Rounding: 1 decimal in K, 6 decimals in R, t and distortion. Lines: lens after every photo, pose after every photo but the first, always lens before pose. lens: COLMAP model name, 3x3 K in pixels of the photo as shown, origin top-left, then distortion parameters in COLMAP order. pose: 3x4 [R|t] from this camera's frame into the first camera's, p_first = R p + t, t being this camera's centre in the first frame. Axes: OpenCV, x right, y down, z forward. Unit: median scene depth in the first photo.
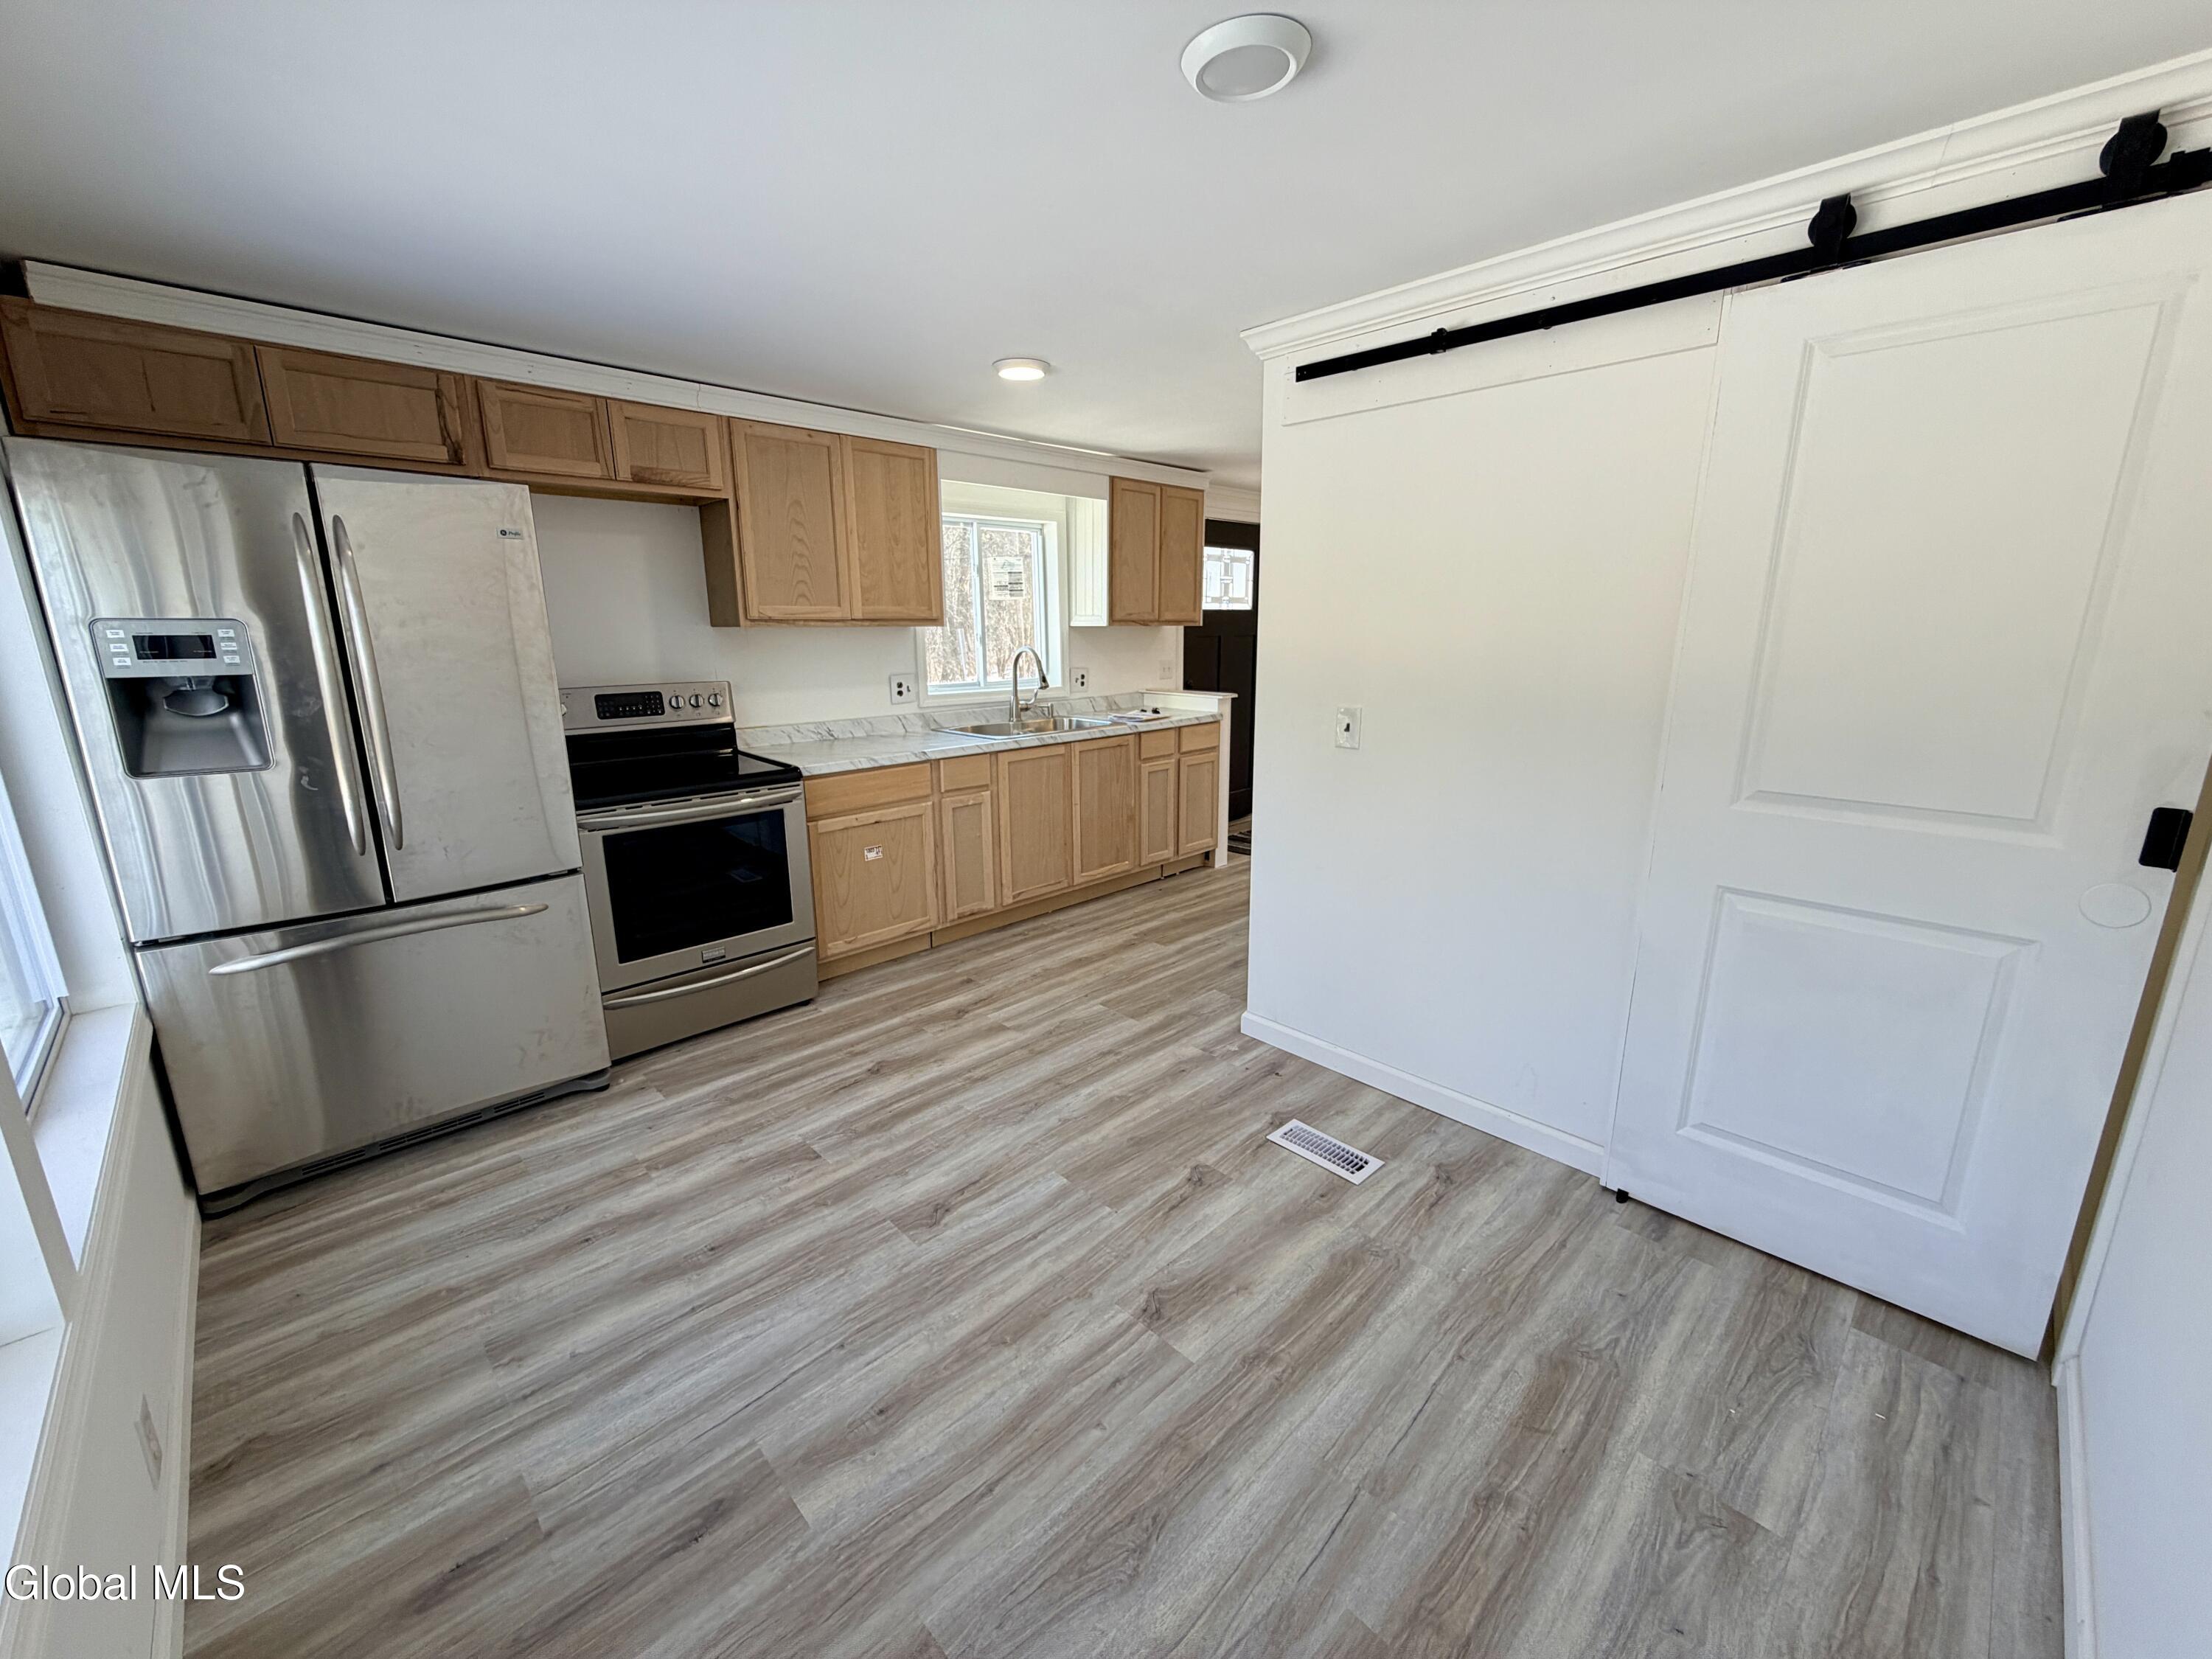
lens RADIAL K [[884.7, 0, 1105.2], [0, 884.7, 826.9], [0, 0, 1]] dist [-0.000634, 0.000598]
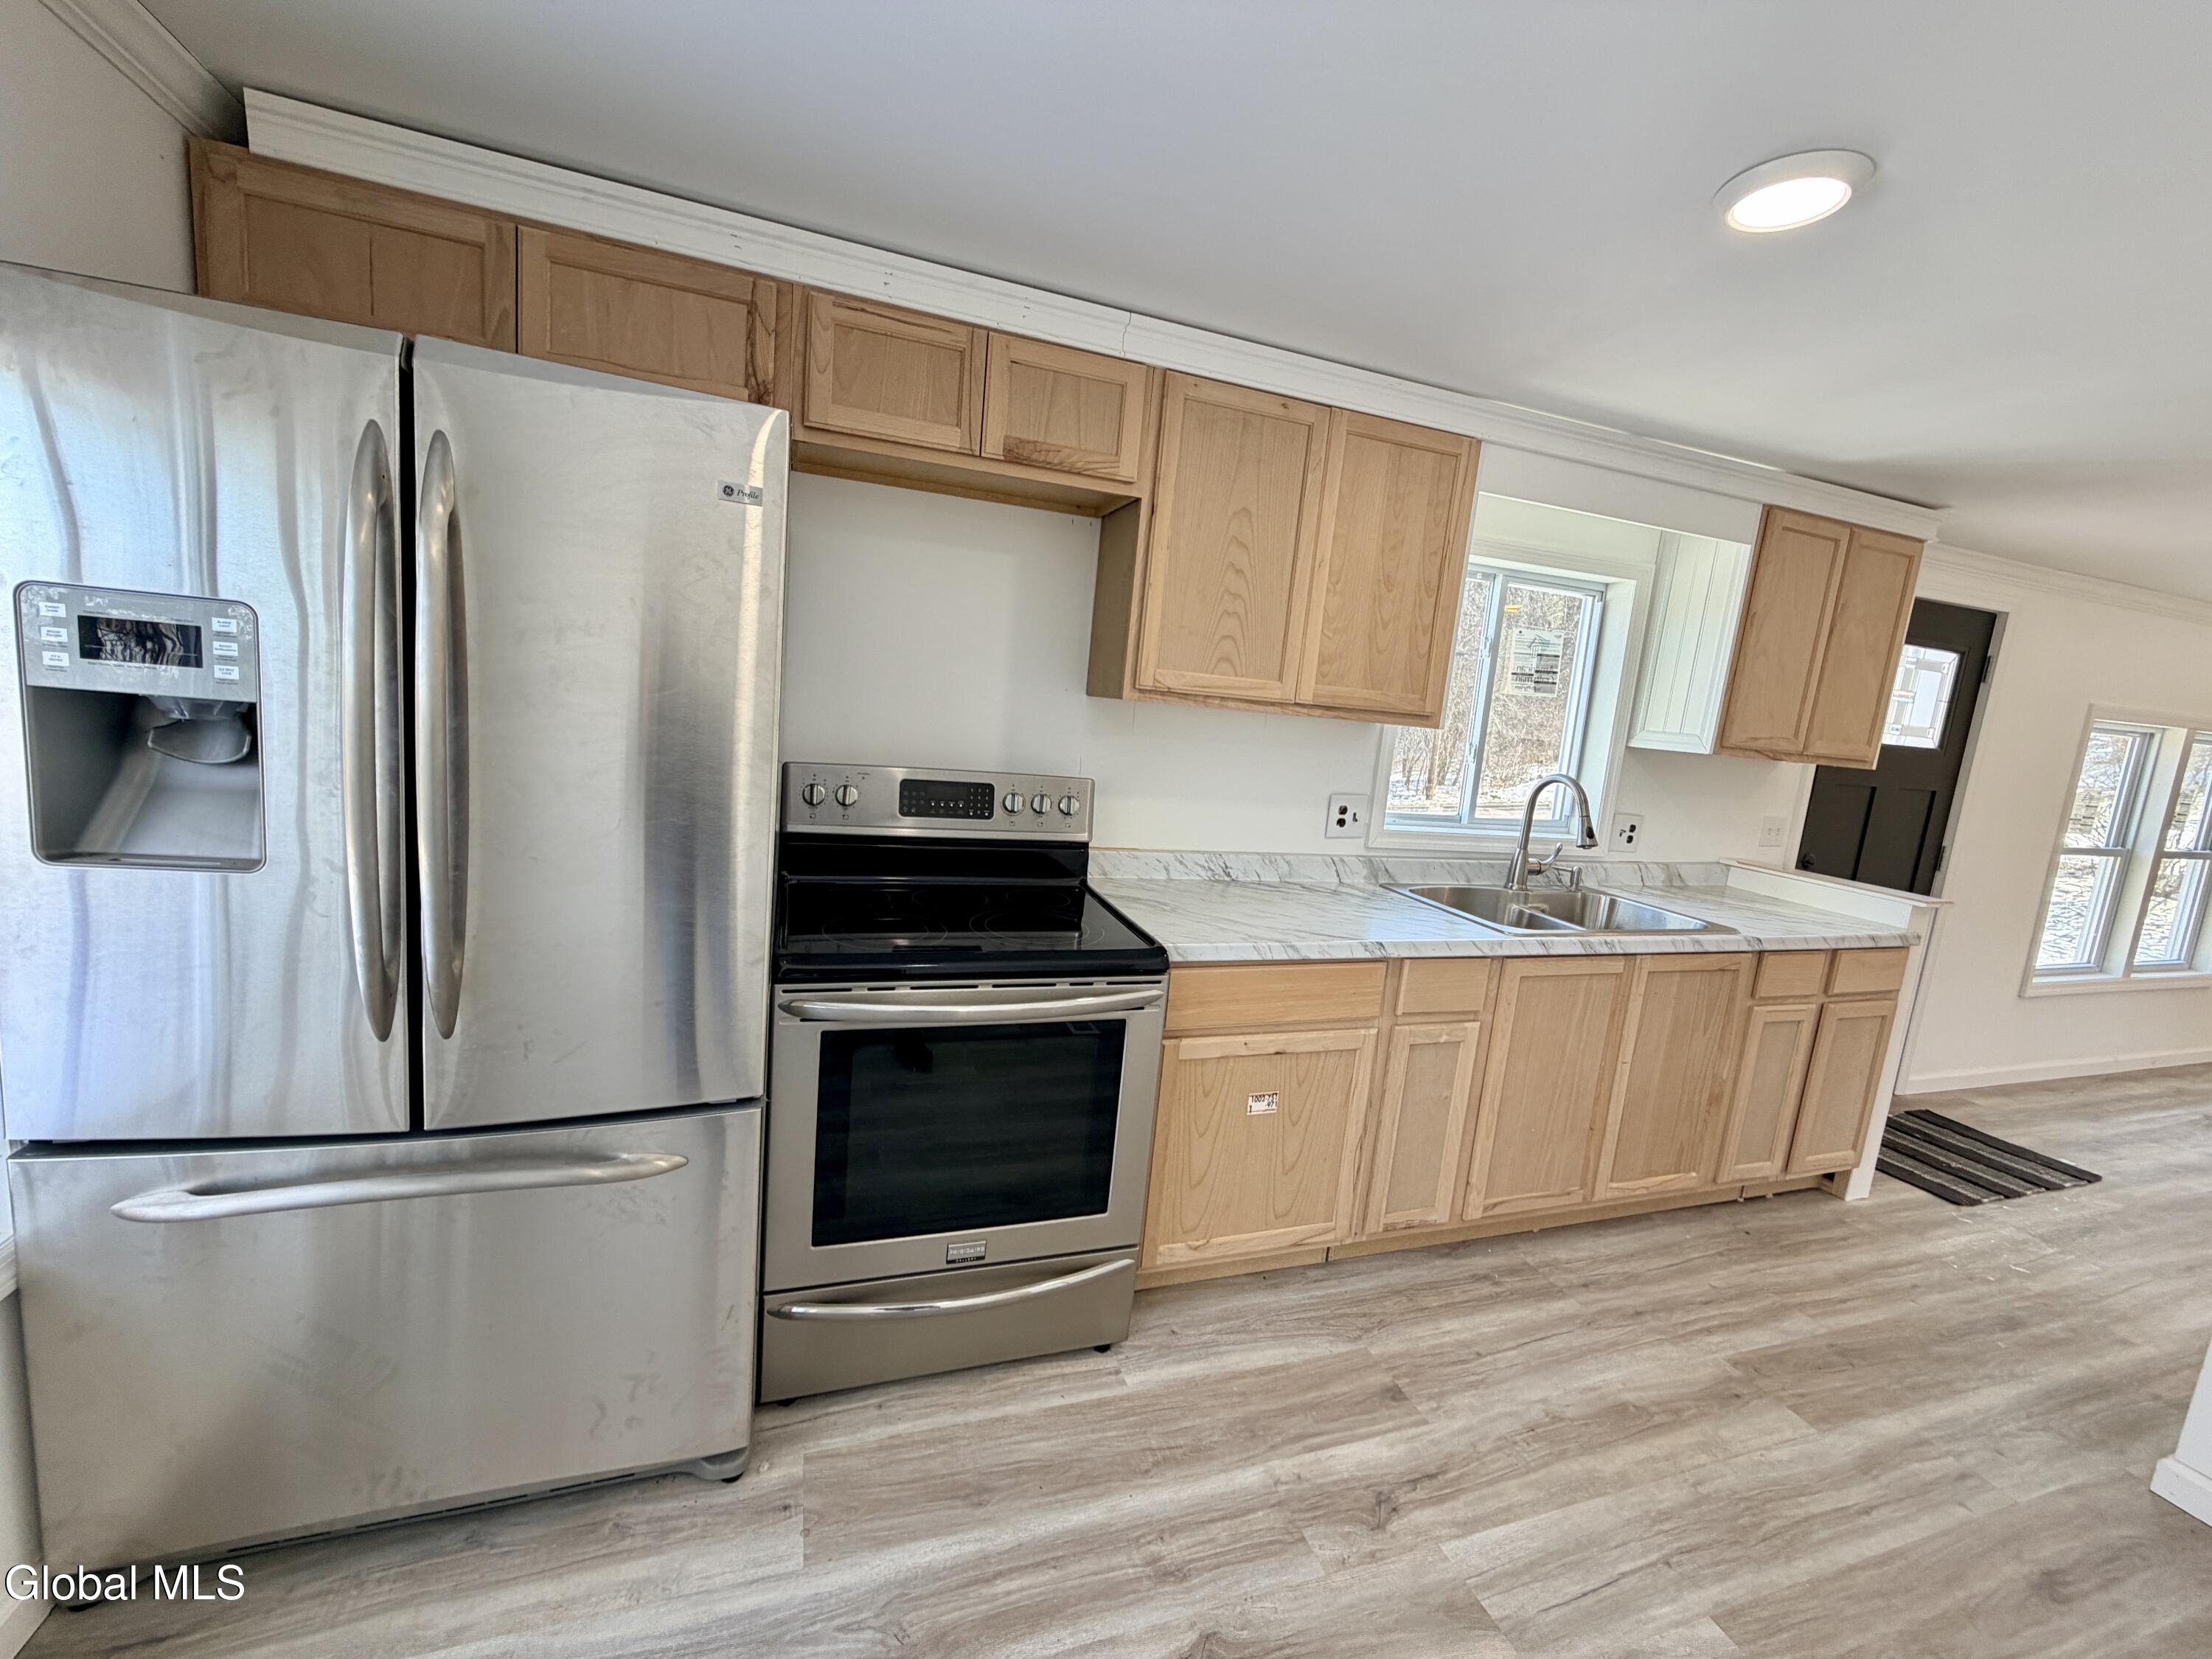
lens RADIAL K [[884.7, 0, 1099.2], [0, 884.7, 827.8], [0, 0, 1]] dist [-0.000634, 0.000598]
pose [[0.897208, 0.149138, -0.415663, -0.168534], [-0.188206, 0.980622, -0.054401, -0.109569], [0.399495, 0.127040, 0.907890, 0.479123]]
